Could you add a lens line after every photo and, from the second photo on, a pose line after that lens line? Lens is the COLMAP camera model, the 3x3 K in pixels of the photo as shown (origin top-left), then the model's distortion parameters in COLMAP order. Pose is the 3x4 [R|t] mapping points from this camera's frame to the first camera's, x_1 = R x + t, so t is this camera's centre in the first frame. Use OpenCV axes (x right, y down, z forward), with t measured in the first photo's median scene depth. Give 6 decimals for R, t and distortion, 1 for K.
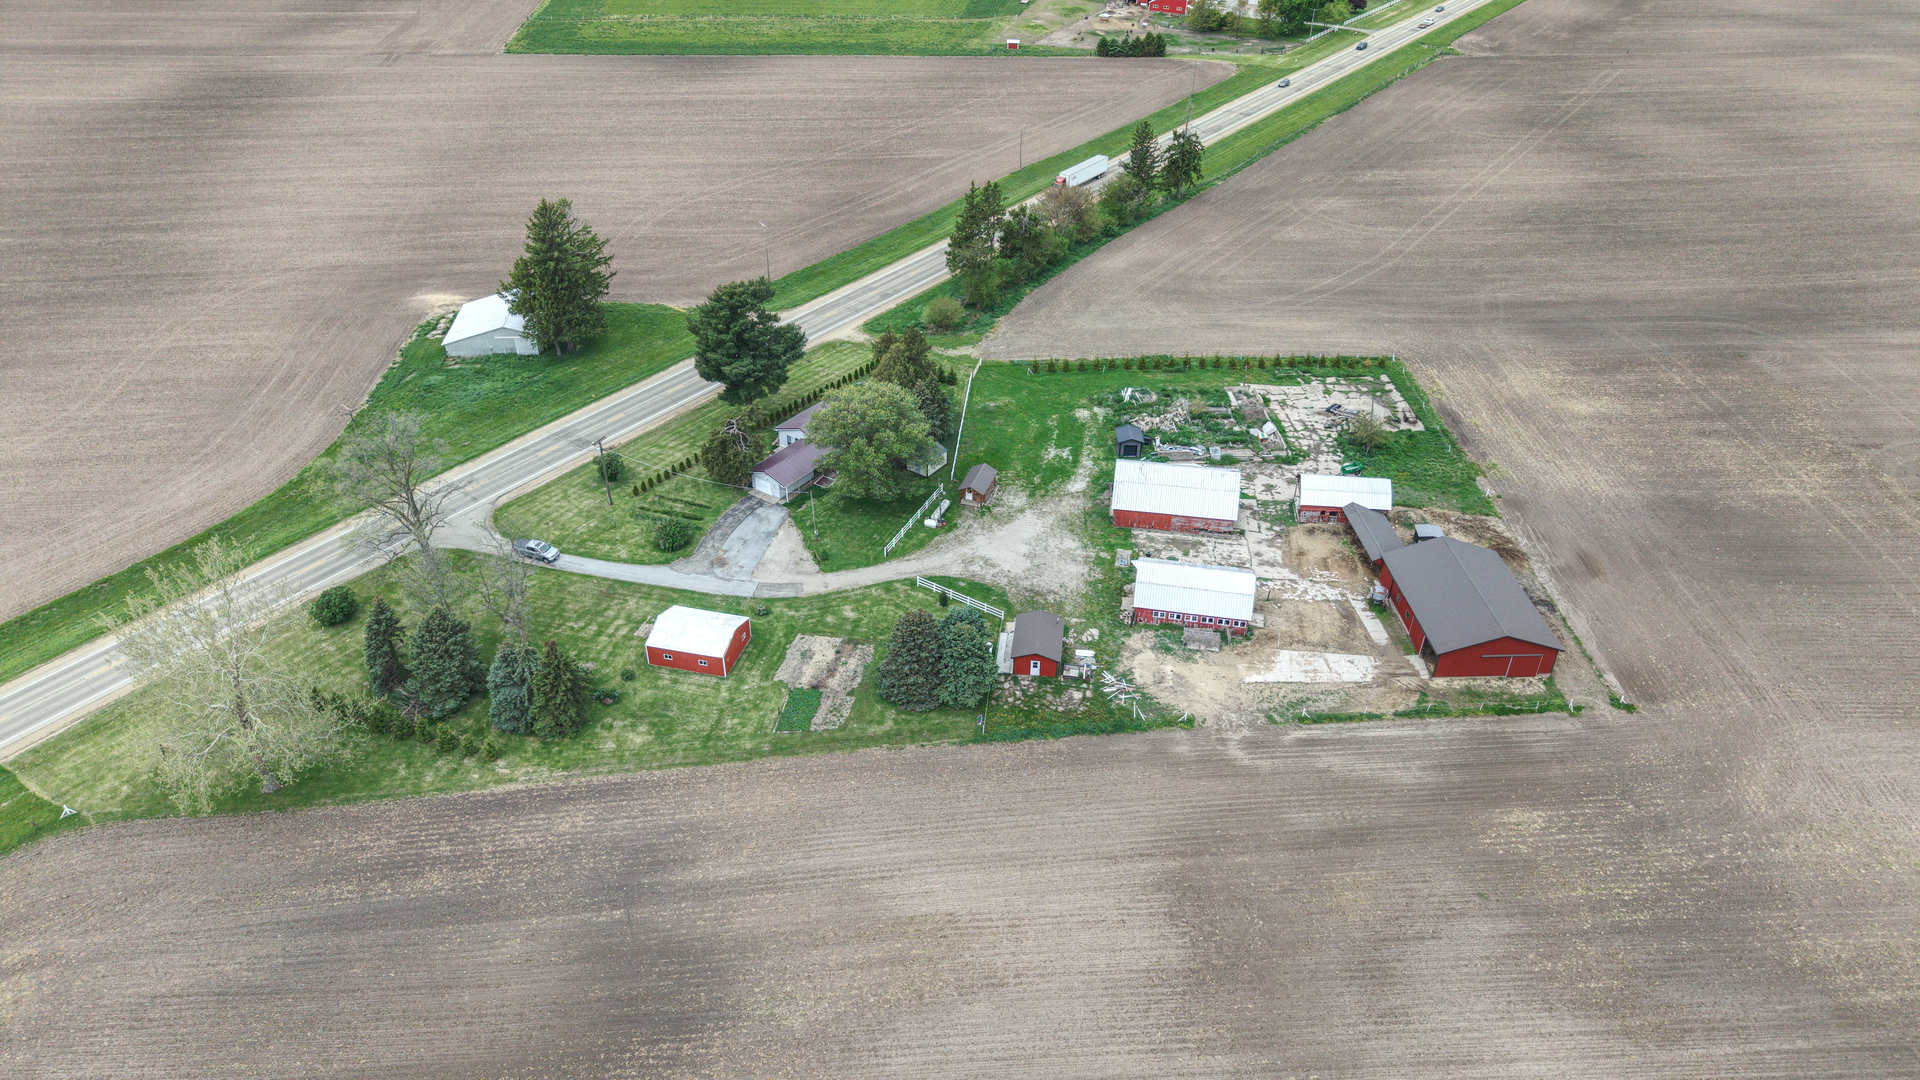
lens RADIAL K [[1278.5, 0, 953.3], [0, 1278.5, 539.6], [0, 0, 1]] dist [0.082491, -0.105456]
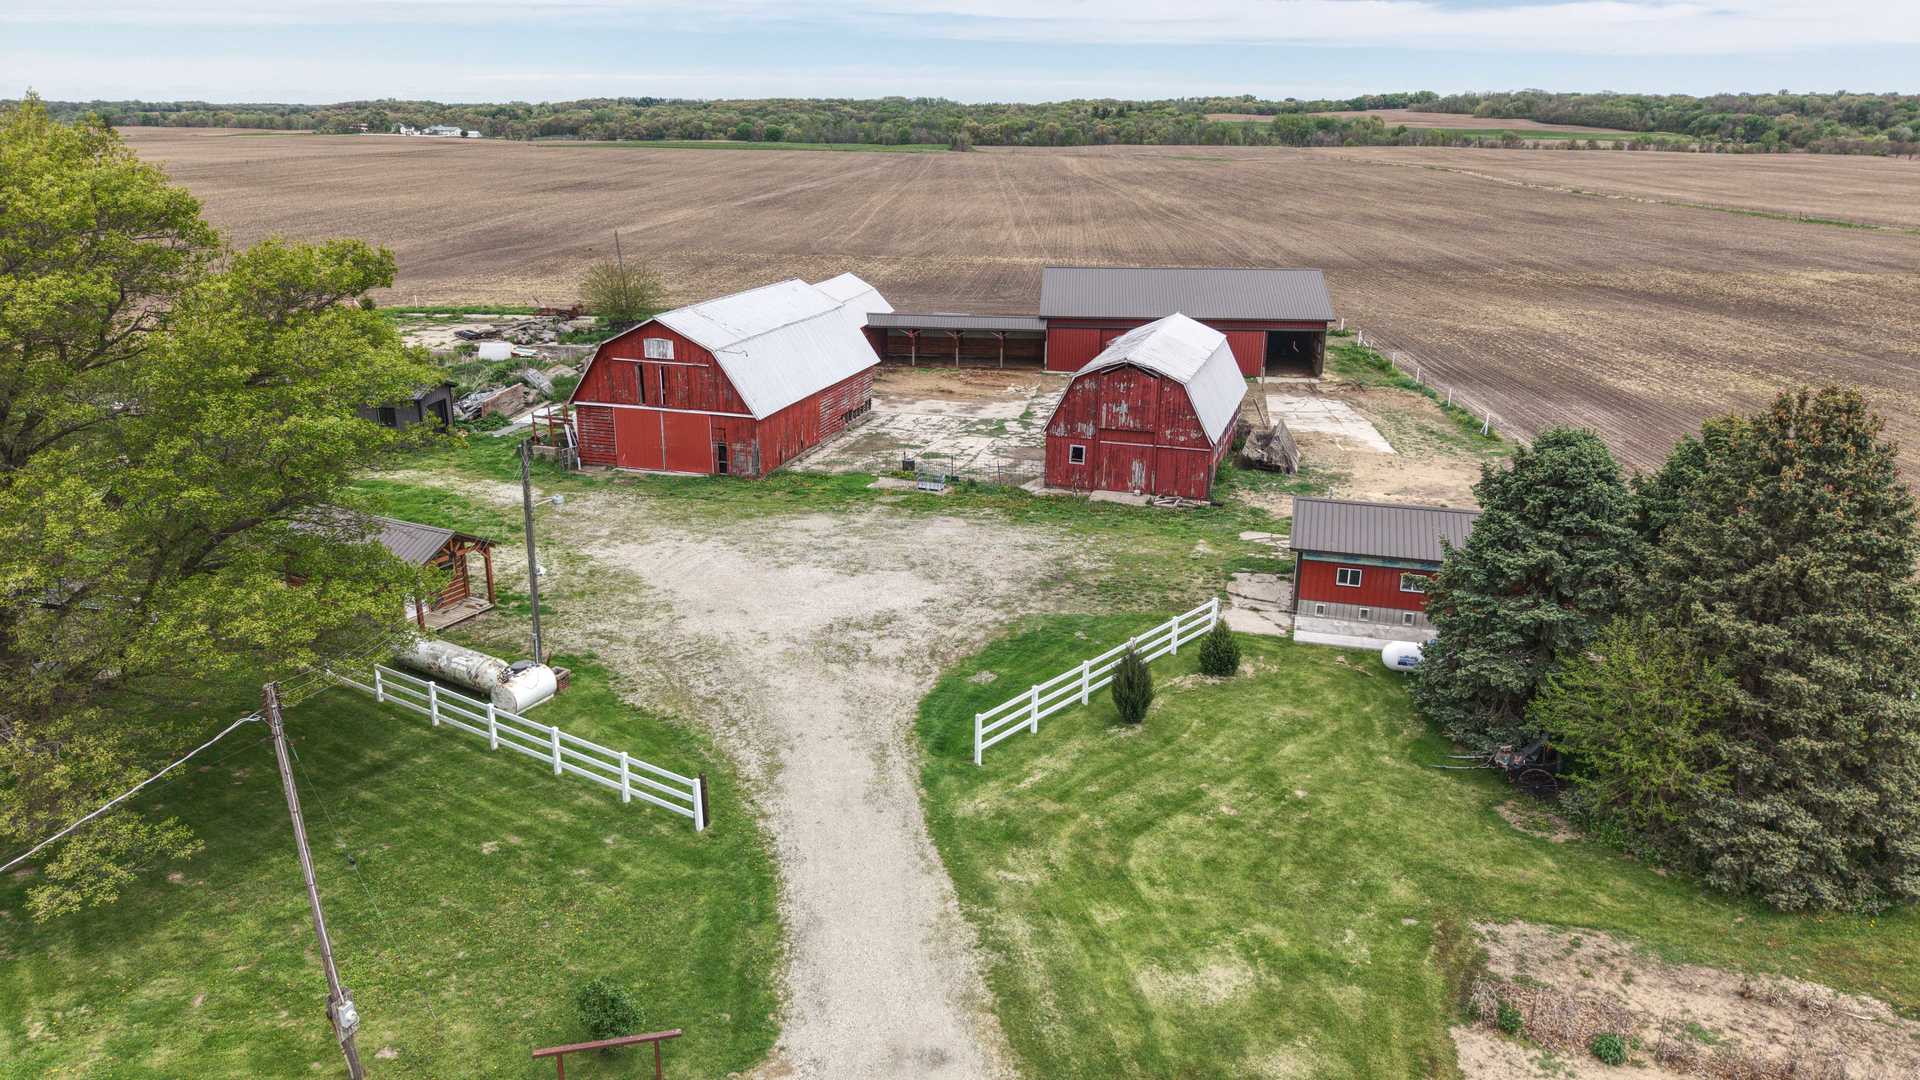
lens RADIAL K [[1278.5, 0, 953.3], [0, 1278.5, 539.6], [0, 0, 1]] dist [0.082491, -0.105456]
pose [[0.141804, -0.327305, 0.934218, -0.187674], [0.551799, 0.809663, 0.199910, -0.034768], [-0.821833, 0.487152, 0.295419, 0.792108]]
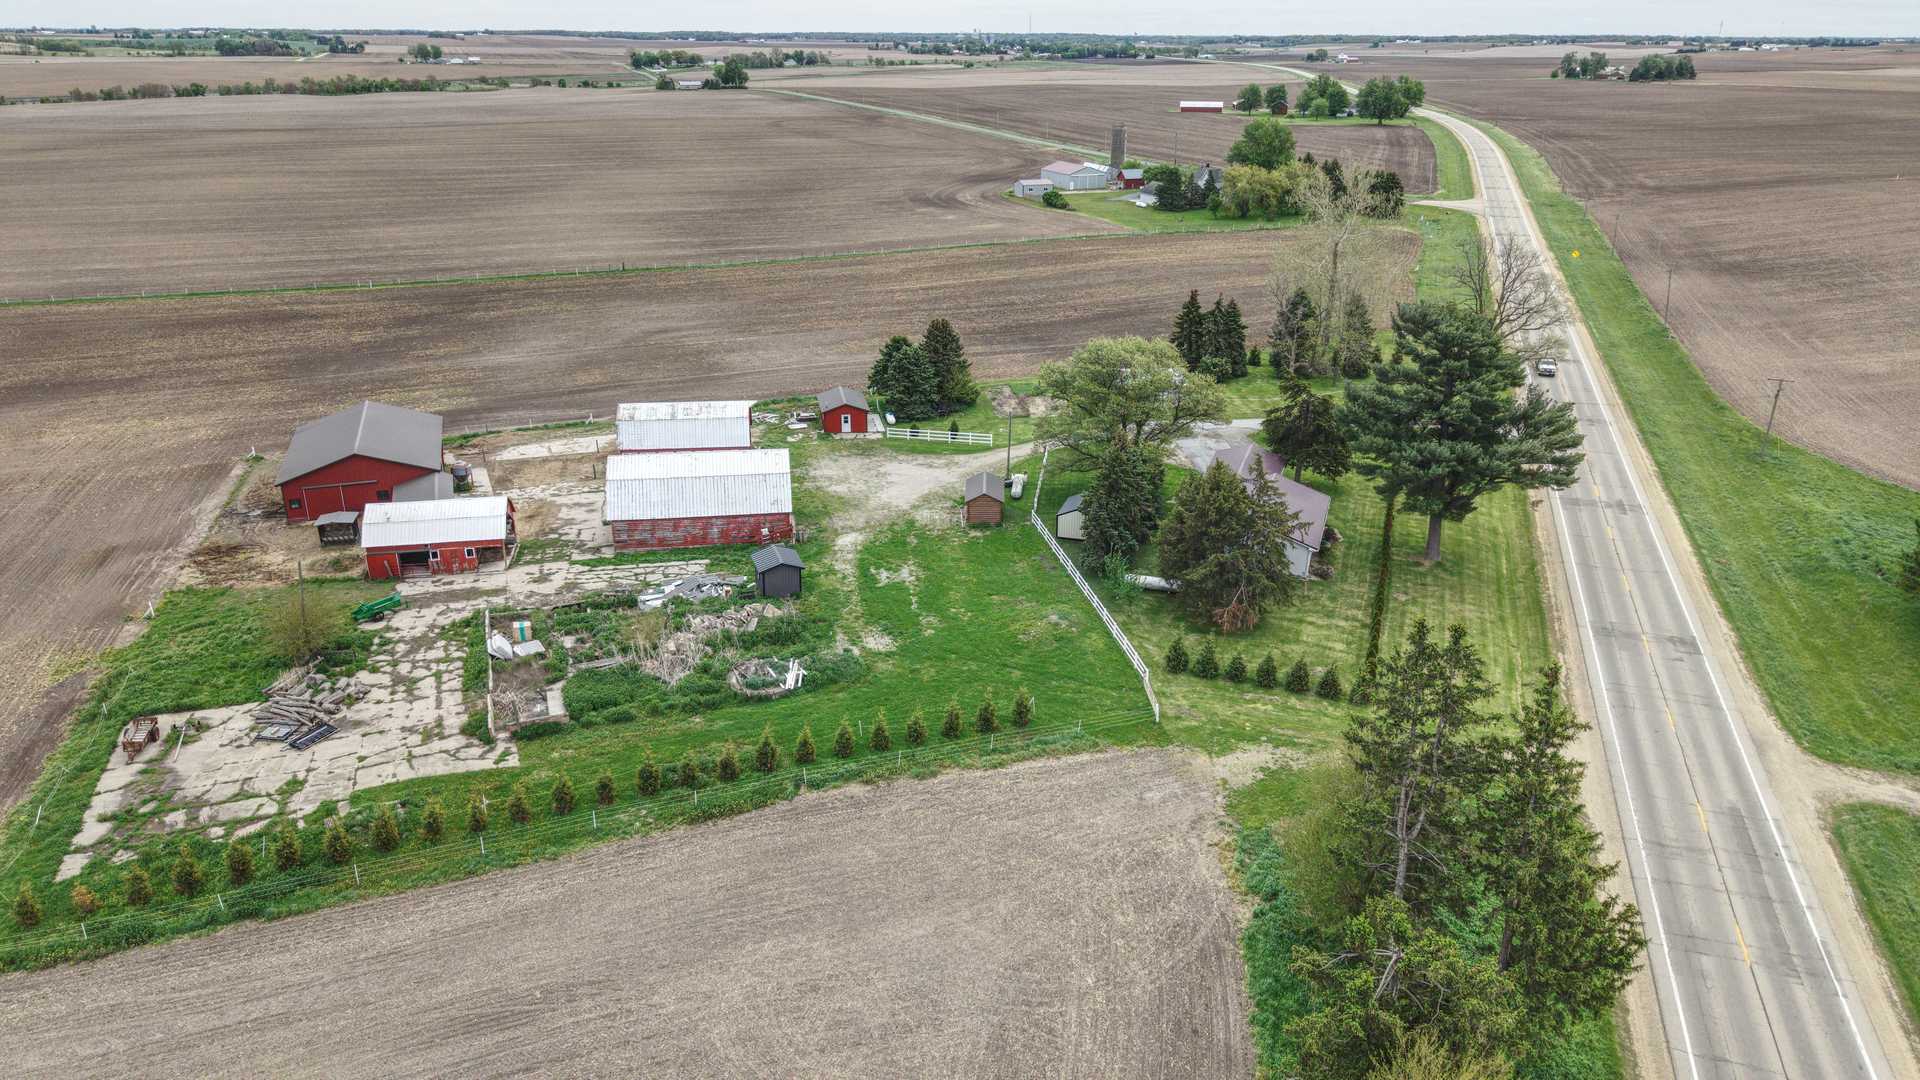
lens RADIAL K [[1278.5, 0, 953.3], [0, 1278.5, 539.6], [0, 0, 1]] dist [0.082491, -0.105456]
pose [[-0.954916, 0.093788, -0.281672, 0.224149], [-0.178517, 0.576688, 0.797222, -0.560142], [0.237207, 0.811563, -0.533946, 1.322498]]
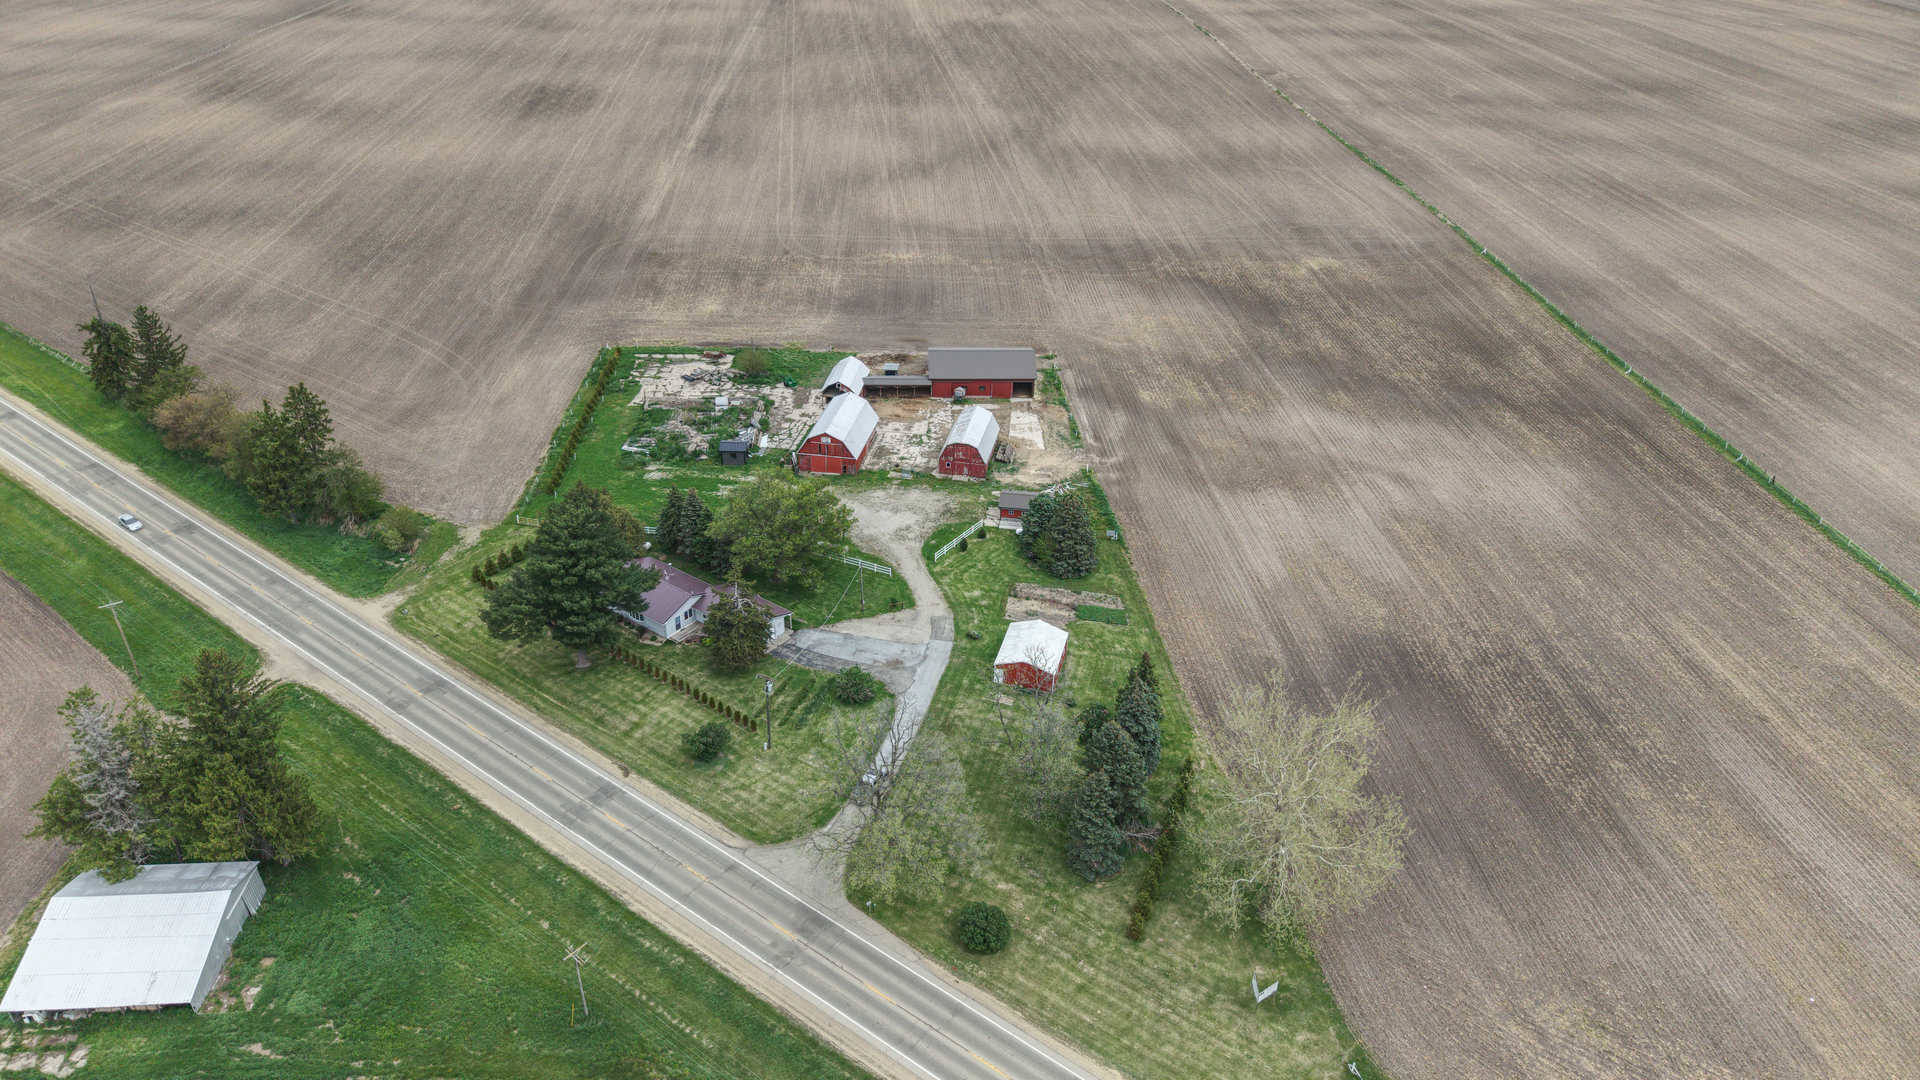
lens RADIAL K [[1278.5, 0, 953.3], [0, 1278.5, 539.6], [0, 0, 1]] dist [0.082491, -0.105456]
pose [[0.019192, -0.521036, 0.853319, -0.864203], [0.548822, 0.718887, 0.426609, -0.398346], [-0.835719, 0.460133, 0.299753, 0.542216]]
